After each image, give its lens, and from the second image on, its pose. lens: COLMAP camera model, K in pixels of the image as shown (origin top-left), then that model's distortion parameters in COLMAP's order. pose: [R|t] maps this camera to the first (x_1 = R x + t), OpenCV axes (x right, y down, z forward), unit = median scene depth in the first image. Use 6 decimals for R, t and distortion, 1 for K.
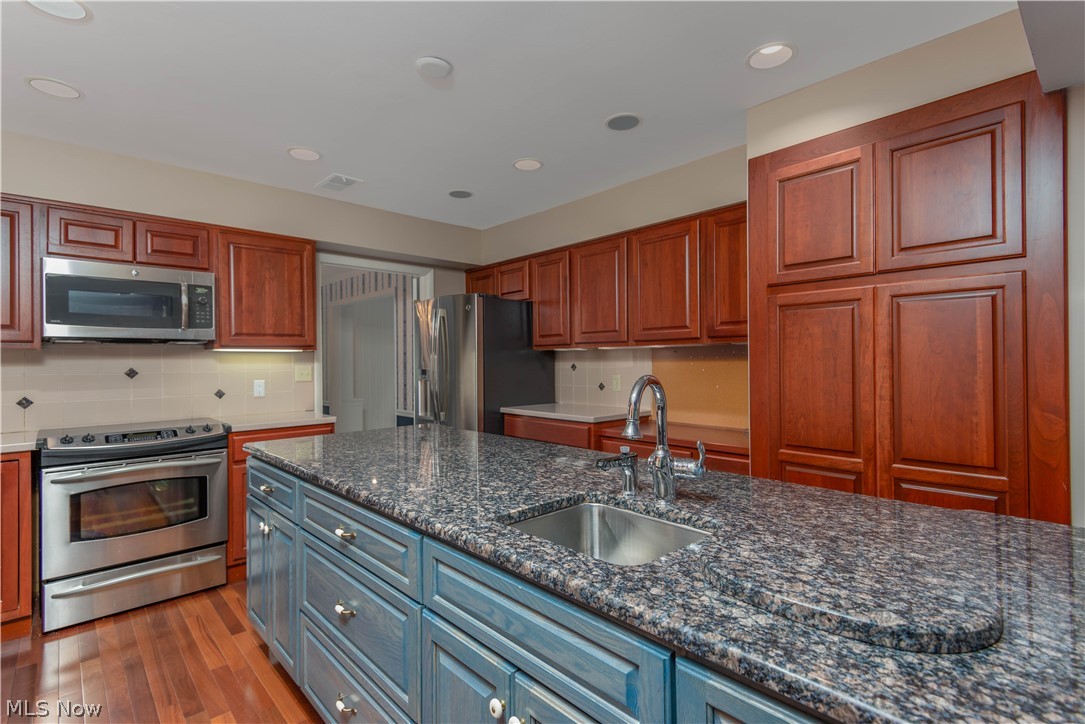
lens RADIAL K [[518.2, 0, 542.5], [0, 518.2, 362.0], [0, 0, 1]] dist [0.011868, -0.000931]
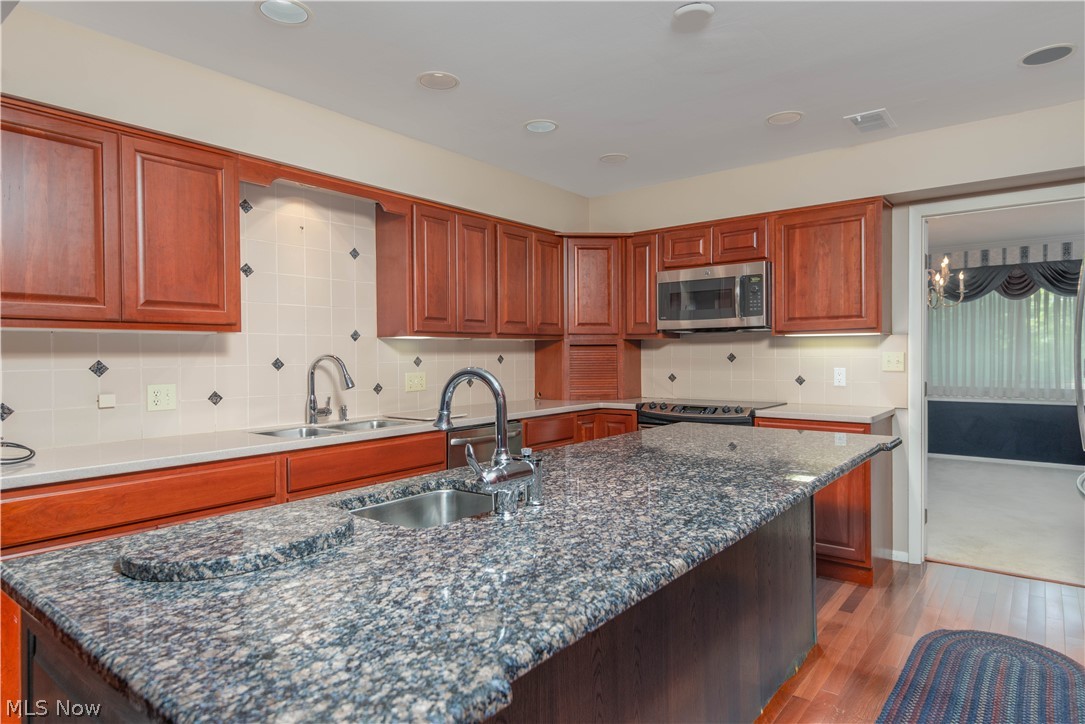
lens RADIAL K [[637.0, 0, 542.5], [0, 637.0, 362.0], [0, 0, 1]] dist [0.006046, 0.001591]
pose [[0.152652, 0.020701, -0.988063, 0.575362], [0.006840, 0.999735, 0.022003, -0.003155], [0.988256, -0.010117, 0.152470, 0.400389]]
